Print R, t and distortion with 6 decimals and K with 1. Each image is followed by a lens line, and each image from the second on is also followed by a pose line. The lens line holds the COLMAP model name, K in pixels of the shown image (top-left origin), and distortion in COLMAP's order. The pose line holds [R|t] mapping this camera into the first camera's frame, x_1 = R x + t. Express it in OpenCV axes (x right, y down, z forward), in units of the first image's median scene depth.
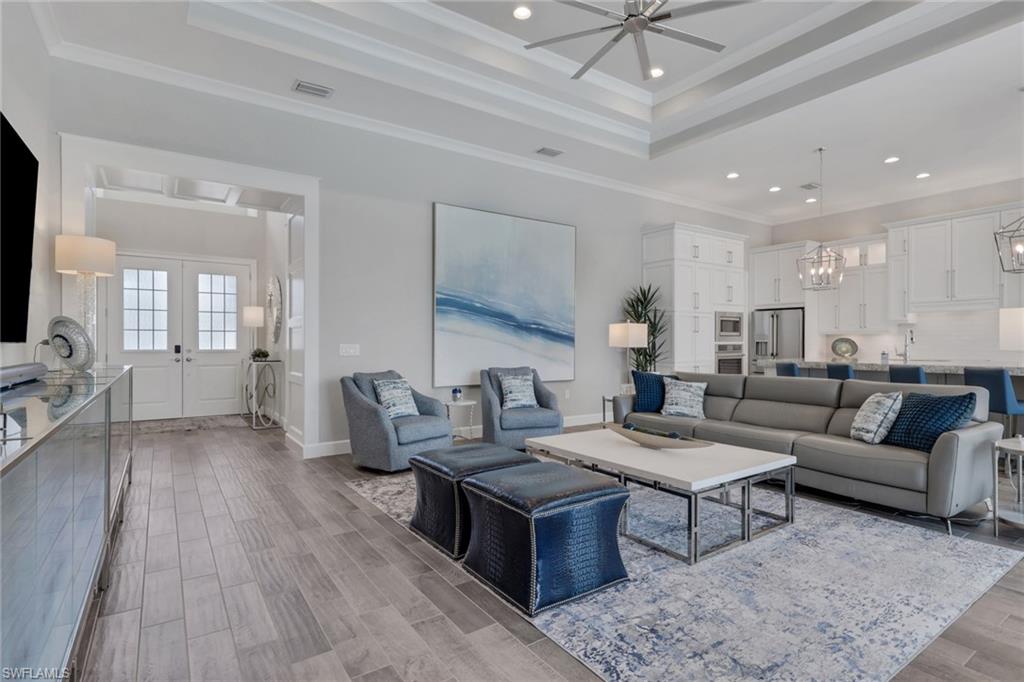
lens RADIAL K [[495.5, 0, 514.6], [0, 495.5, 339.5], [0, 0, 1]] dist [0.002194, 0.000186]
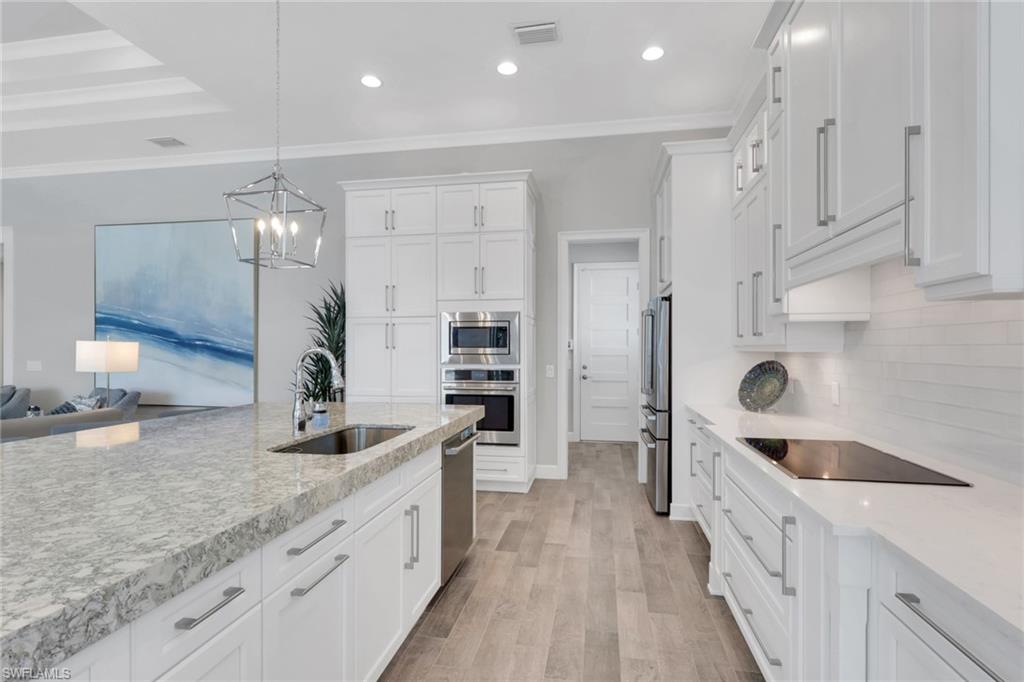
lens RADIAL K [[495.5, 0, 515.1], [0, 495.5, 350.6], [0, 0, 1]] dist [0.002194, 0.000186]
pose [[0.719741, 0.002961, -0.694236, 1.023039], [-0.002191, 0.999996, 0.001993, -0.015538], [0.694239, 0.000087, 0.719744, 0.736554]]
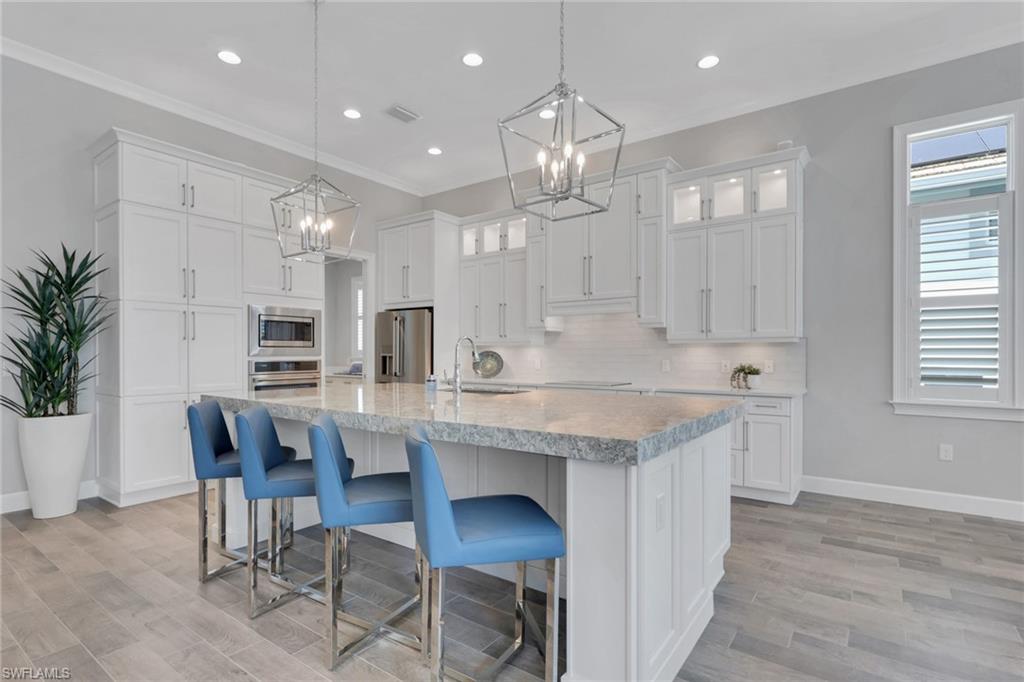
lens RADIAL K [[495.5, 0, 510.6], [0, 495.5, 351.2], [0, 0, 1]] dist [0.002194, 0.000186]
pose [[0.943293, 0.002477, 0.331953, 0.584329], [-0.001590, 0.999994, -0.002944, -0.000948], [-0.331958, 0.002249, 0.943291, 0.392893]]
